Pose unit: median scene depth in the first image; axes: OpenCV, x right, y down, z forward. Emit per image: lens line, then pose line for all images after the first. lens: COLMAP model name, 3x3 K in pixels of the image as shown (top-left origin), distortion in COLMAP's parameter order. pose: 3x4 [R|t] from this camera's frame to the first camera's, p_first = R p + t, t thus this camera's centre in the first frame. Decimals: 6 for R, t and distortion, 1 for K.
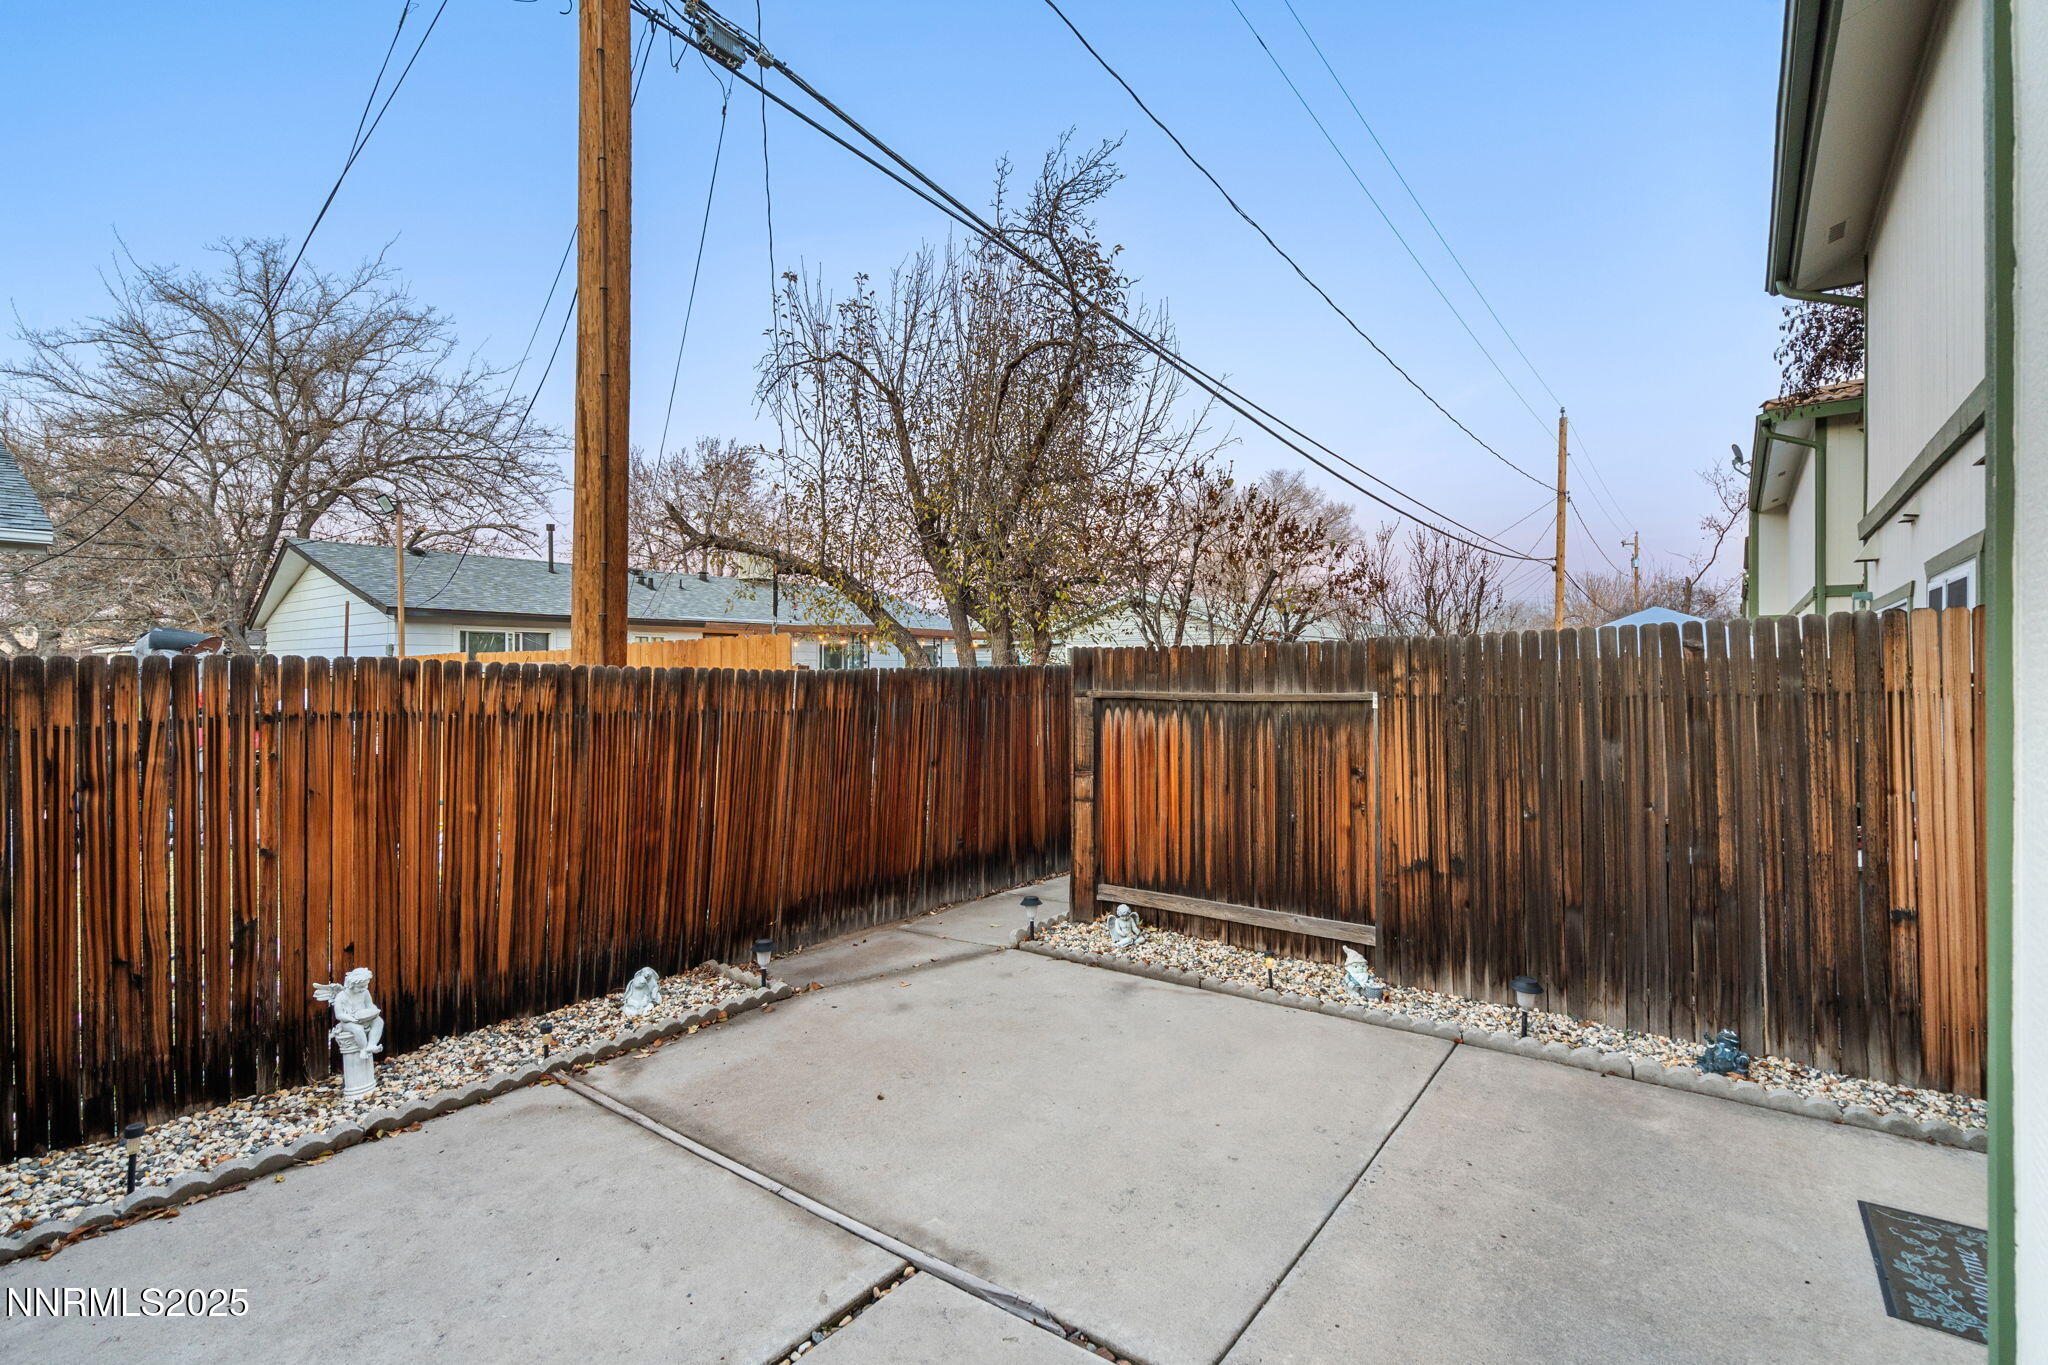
lens RADIAL K [[924.7, 0, 1017.6], [0, 924.7, 669.3], [0, 0, 1]] dist [-0.010387, 0.003414]
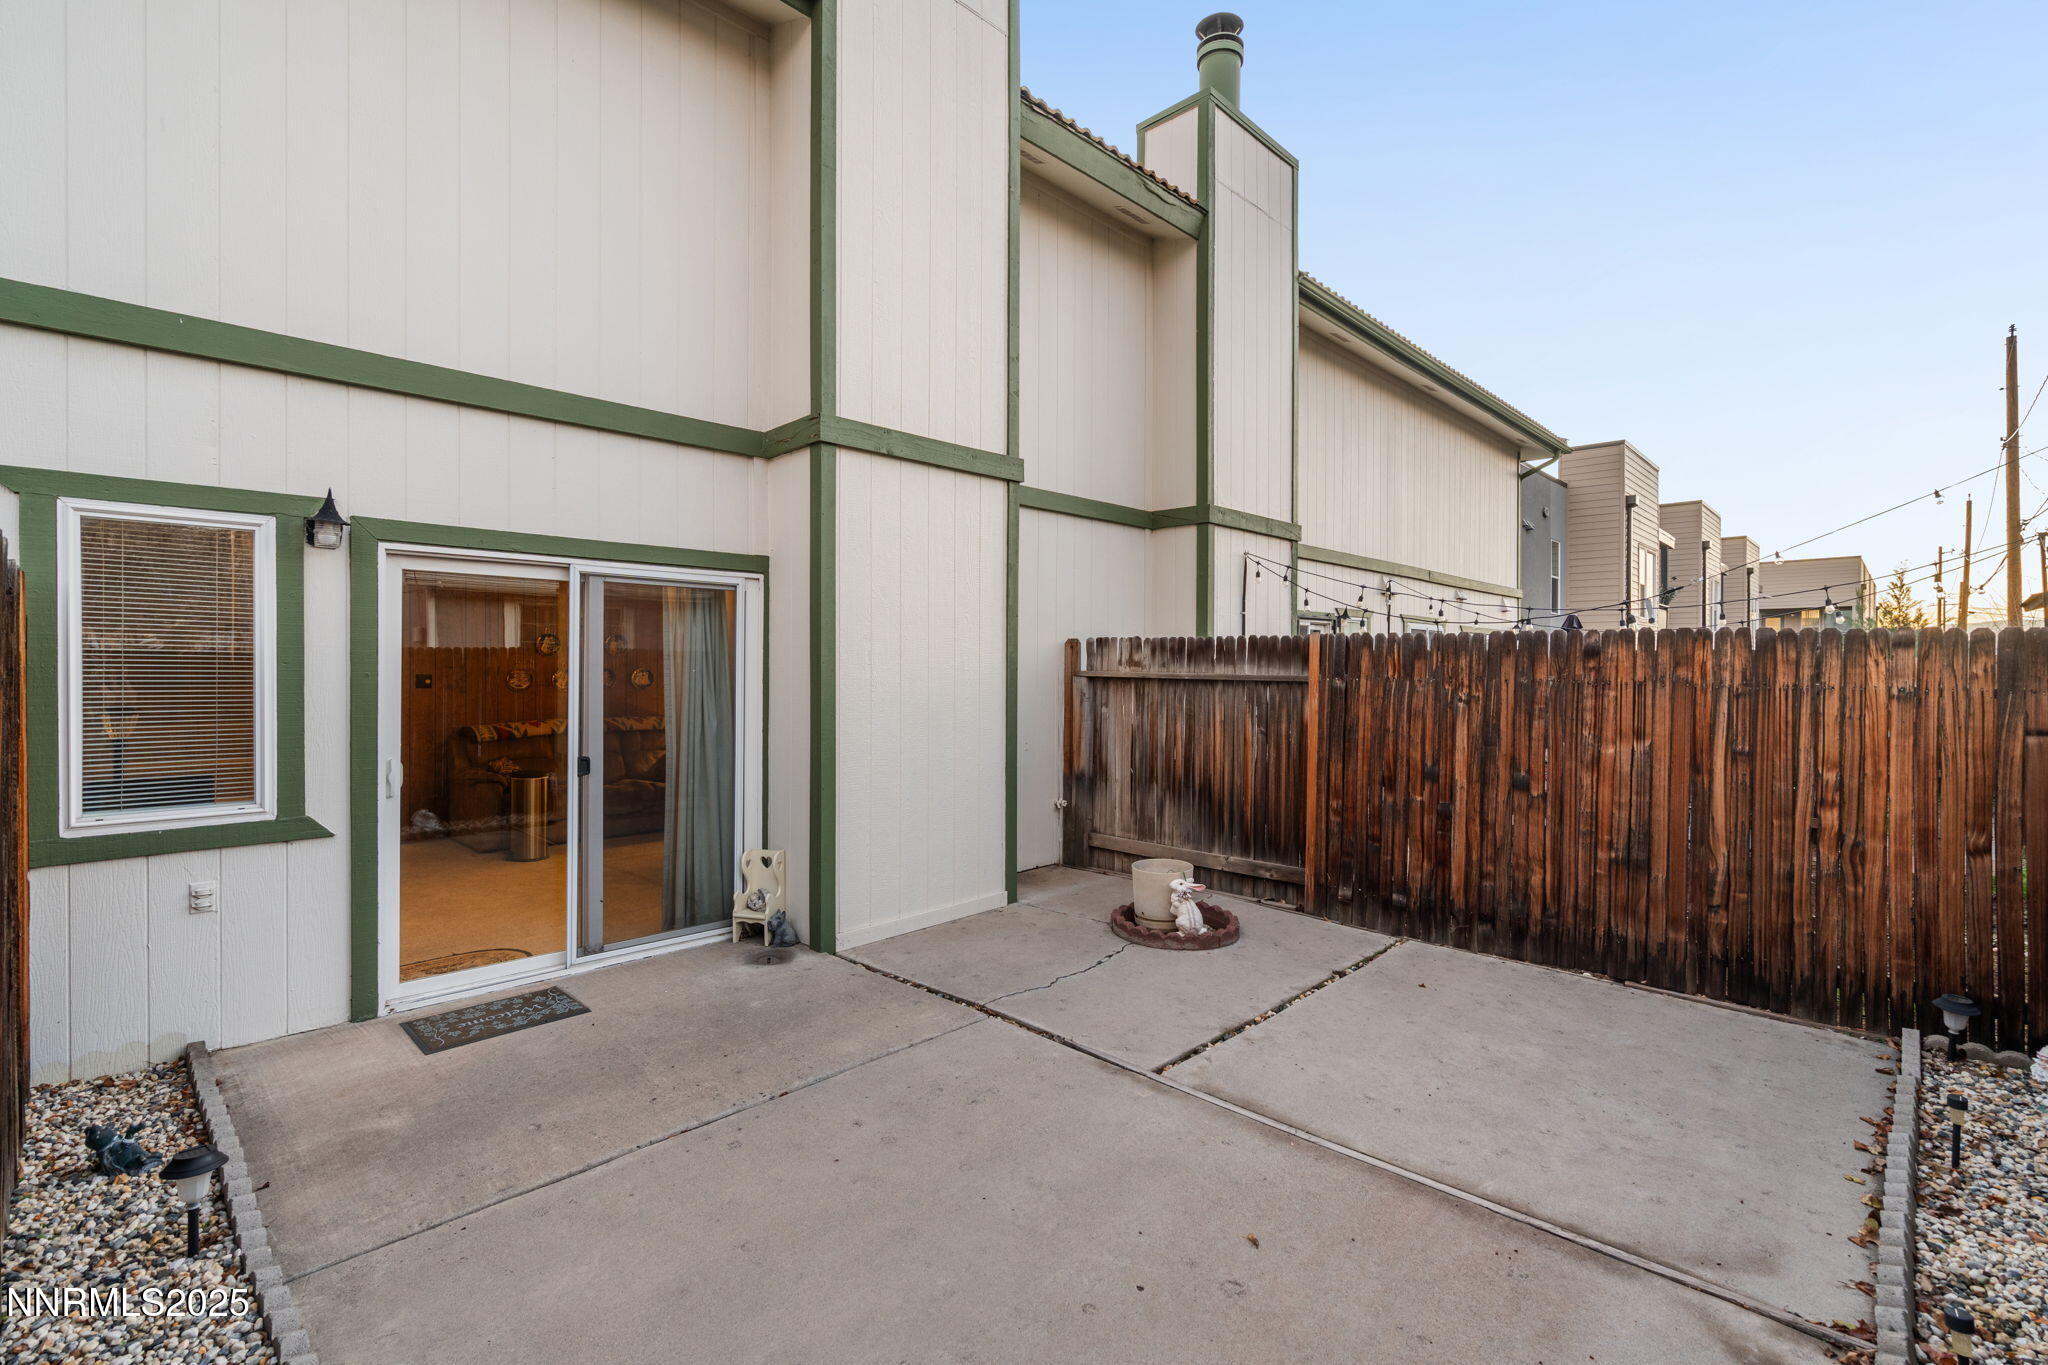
lens RADIAL K [[924.7, 0, 1017.6], [0, 924.7, 665.6], [0, 0, 1]] dist [-0.010387, 0.003414]
pose [[-0.993146, -0.001174, 0.116872, -0.040856], [-0.001480, 0.999996, -0.002526, 0.020618], [-0.116868, -0.002681, -0.993144, 1.383159]]
